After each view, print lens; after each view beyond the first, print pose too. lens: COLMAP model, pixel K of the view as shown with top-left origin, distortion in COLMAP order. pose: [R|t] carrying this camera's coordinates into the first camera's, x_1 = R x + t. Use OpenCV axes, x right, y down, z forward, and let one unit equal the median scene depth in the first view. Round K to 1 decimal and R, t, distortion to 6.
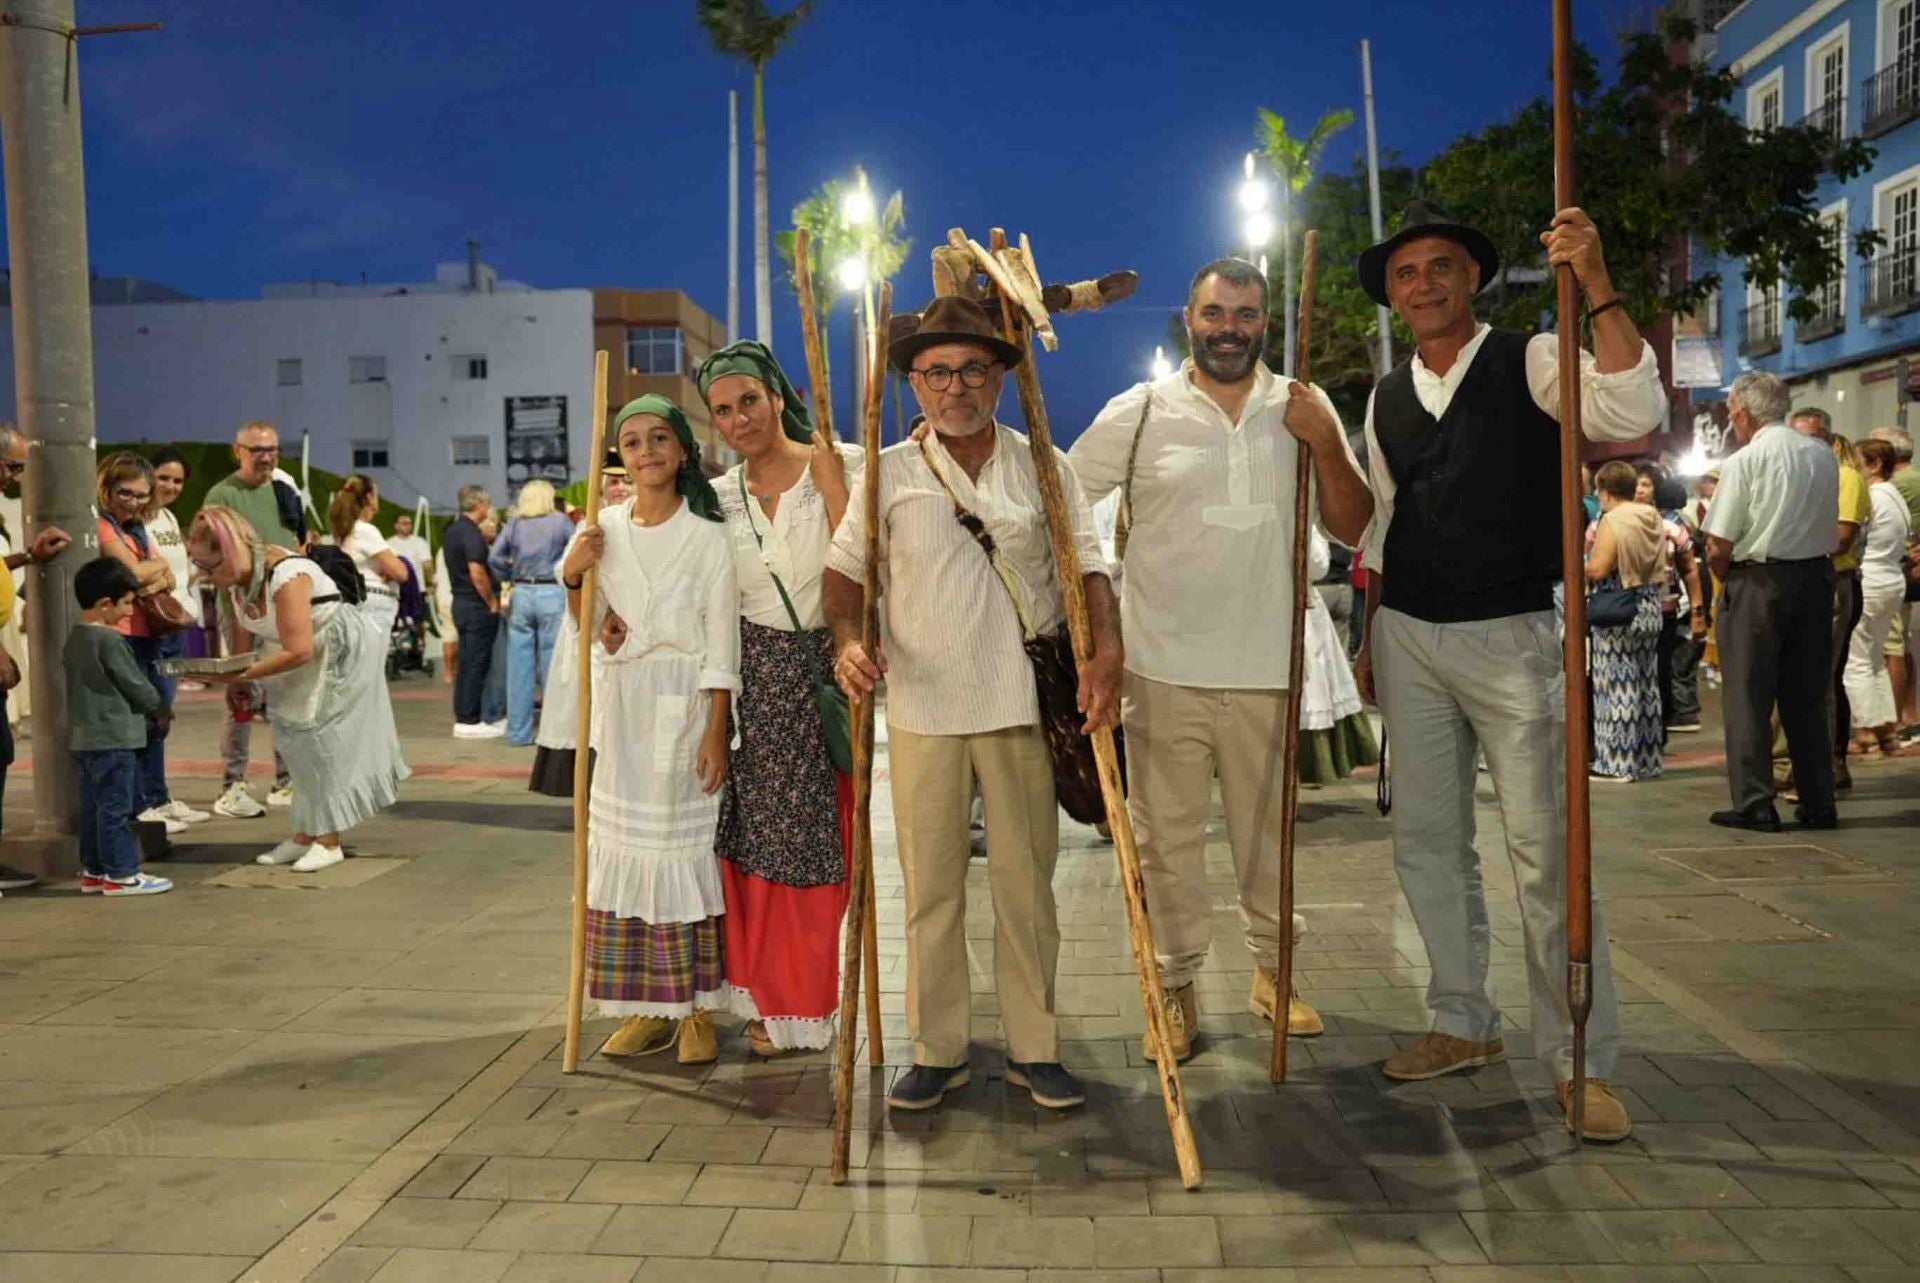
lens RADIAL K [[1571.0, 0, 951.7], [0, 1571.0, 641.1], [0, 0, 1]] dist [-0.082840, 0.142943]
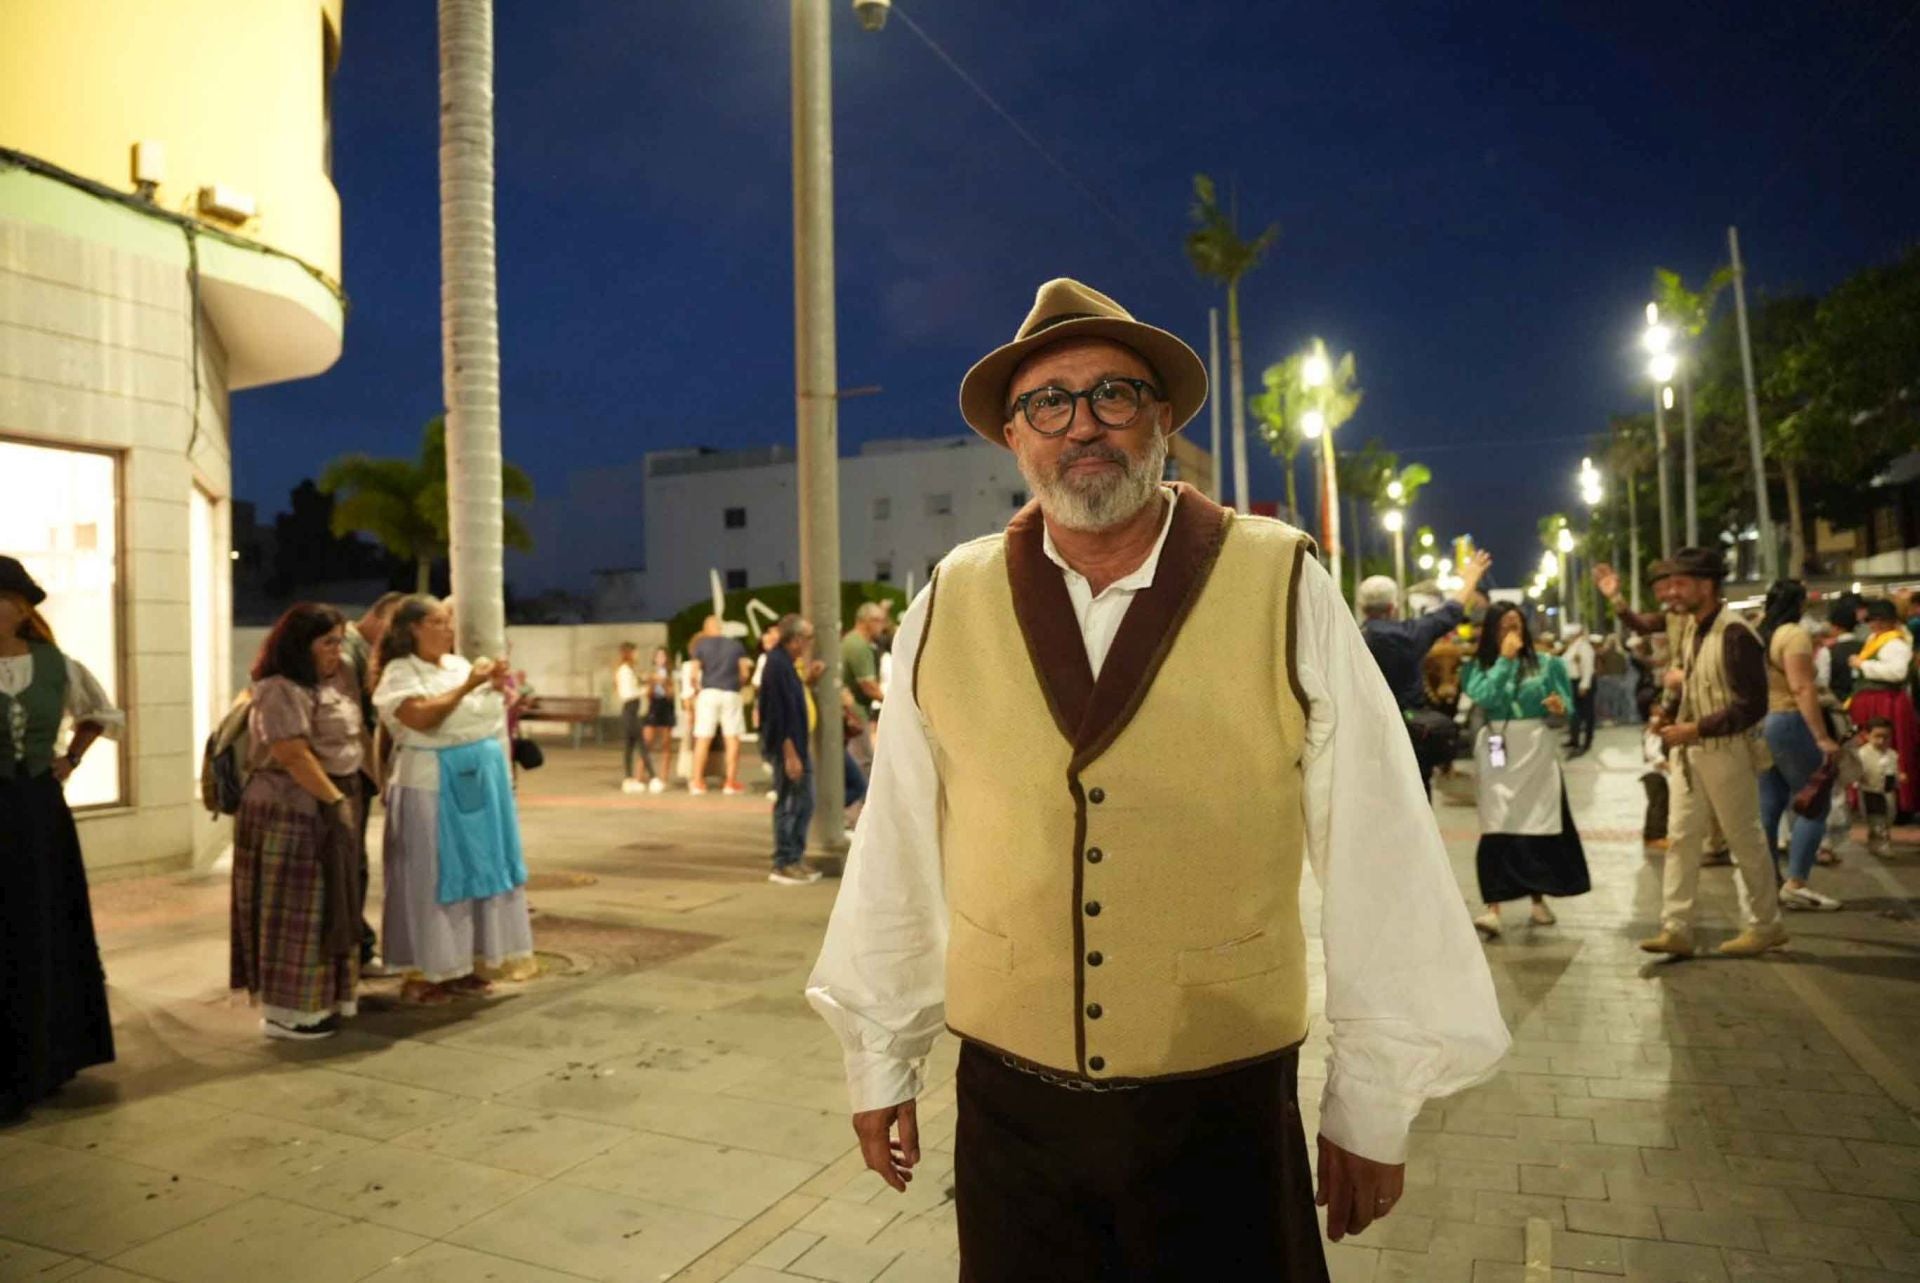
lens RADIAL K [[1319.3, 0, 955.7], [0, 1319.3, 638.1], [0, 0, 1]] dist [-0.137691, 0.111233]
pose [[0.943433, -0.012804, -0.331316, 0.010466], [-0.004902, 0.998606, -0.052551, -0.007535], [0.331527, 0.051203, 0.942055, -0.067562]]
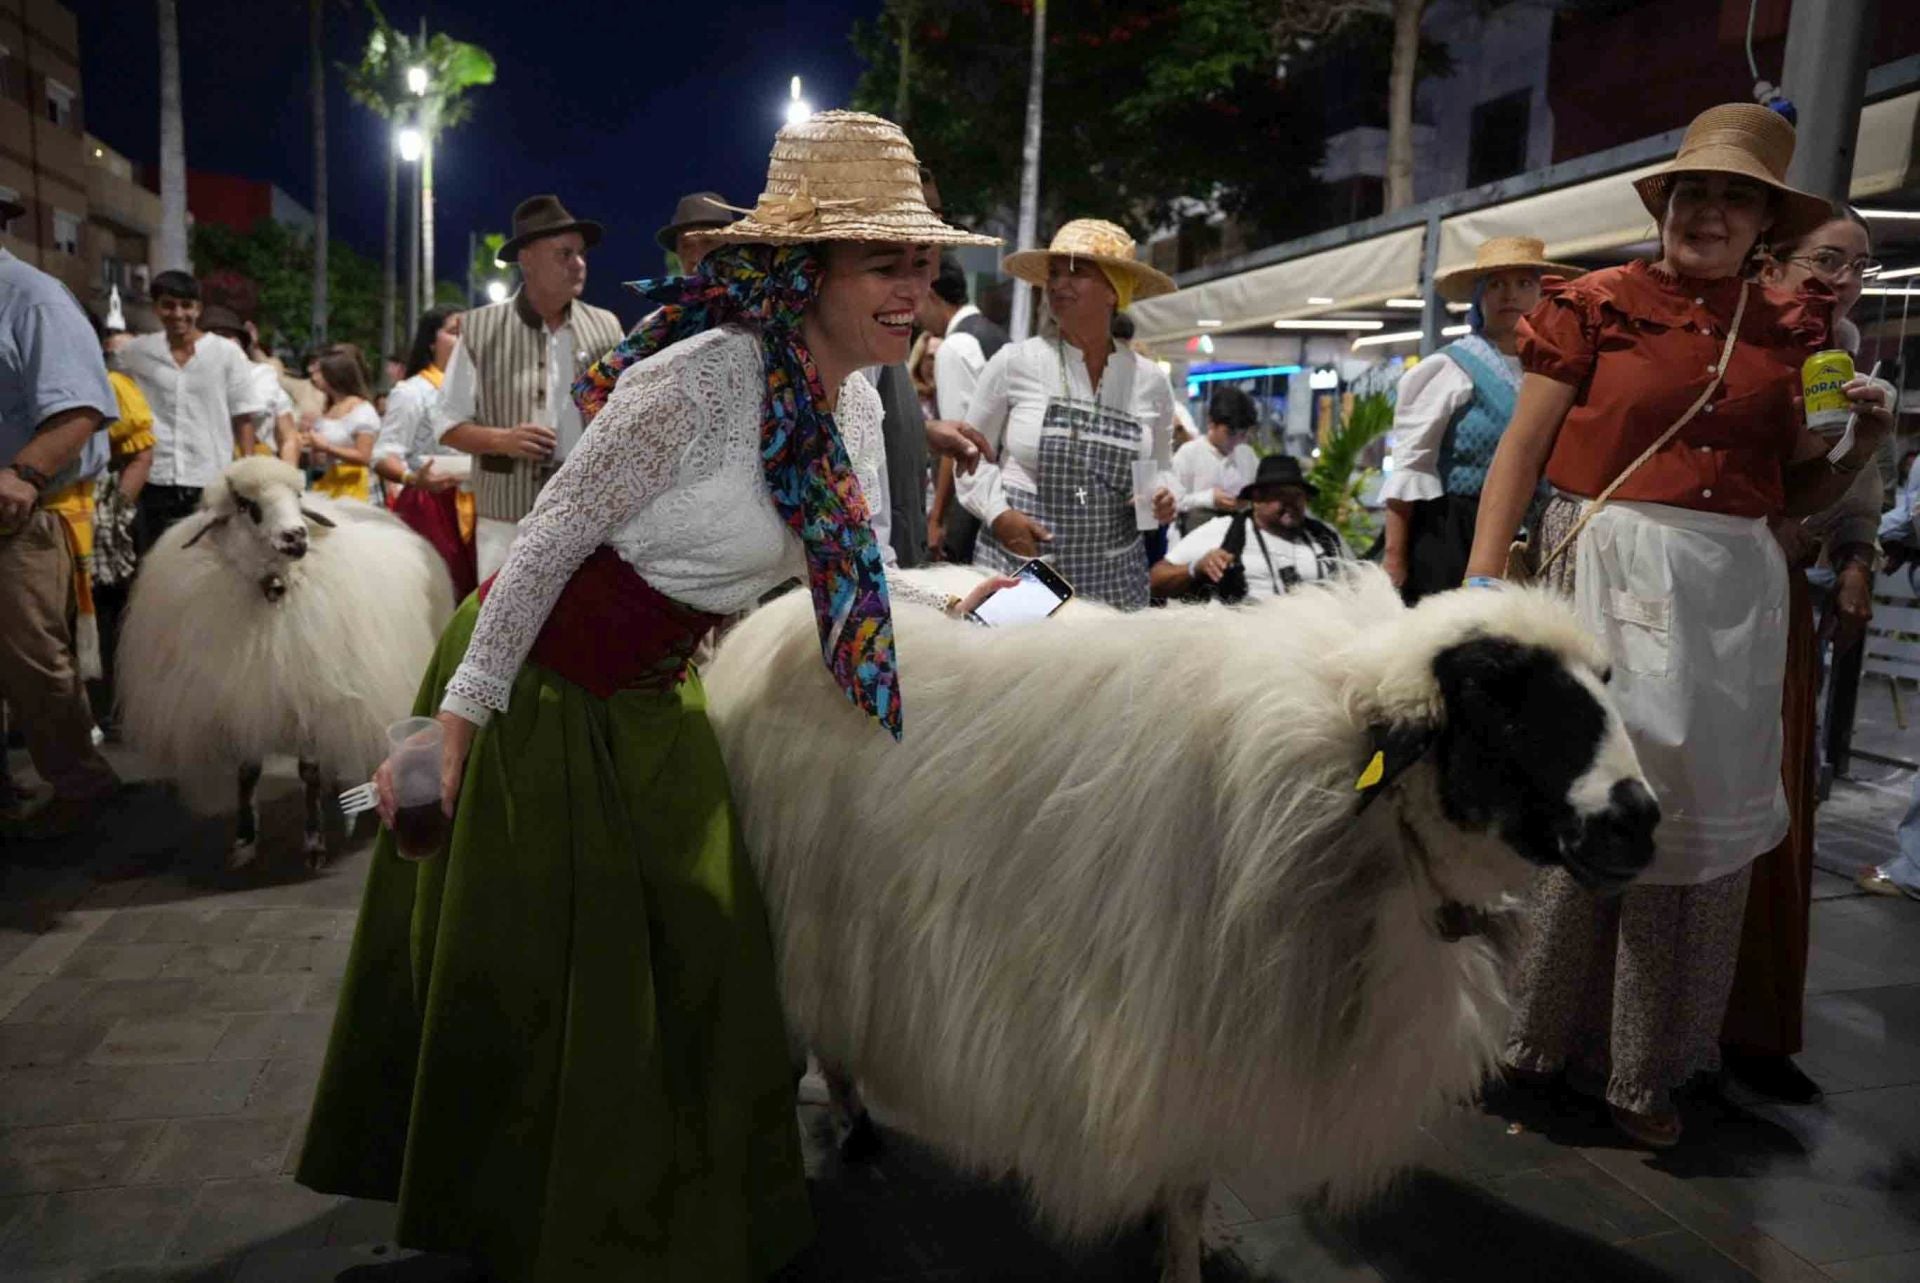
lens RADIAL K [[1319.3, 0, 955.7], [0, 1319.3, 638.1], [0, 0, 1]] dist [-0.137691, 0.111233]
pose [[0.941494, 0.009299, 0.336901, 0.043411], [-0.041376, 0.995247, 0.088157, -0.031878], [-0.334479, -0.096938, 0.937404, 0.887982]]
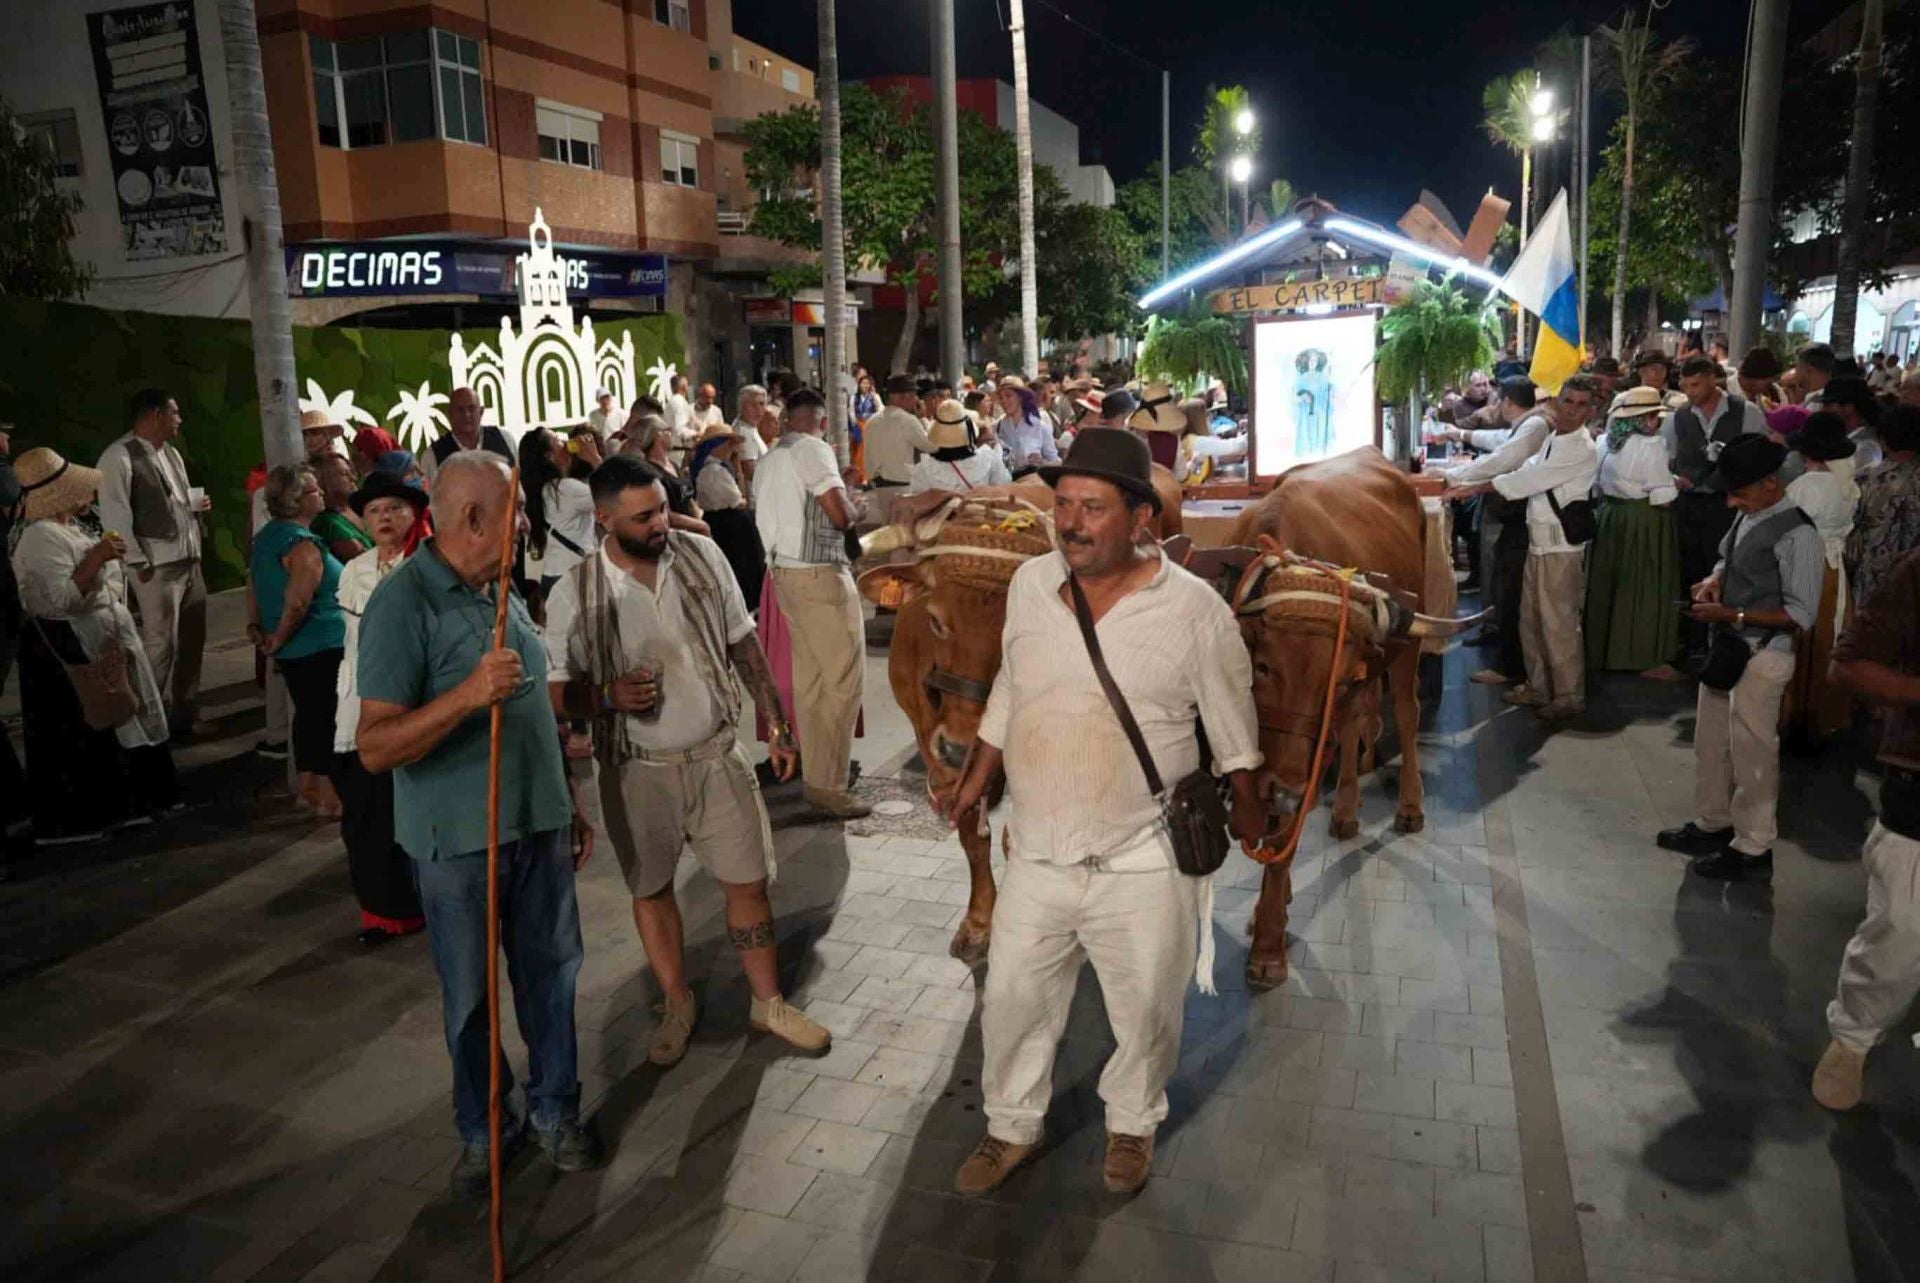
lens RADIAL K [[1319.3, 0, 955.7], [0, 1319.3, 638.1], [0, 0, 1]] dist [-0.137691, 0.111233]
pose [[0.964147, 0.040193, -0.262309, 0.119915], [0.005774, 0.985052, 0.172160, -0.079391], [0.265307, -0.167502, 0.949502, 1.369891]]
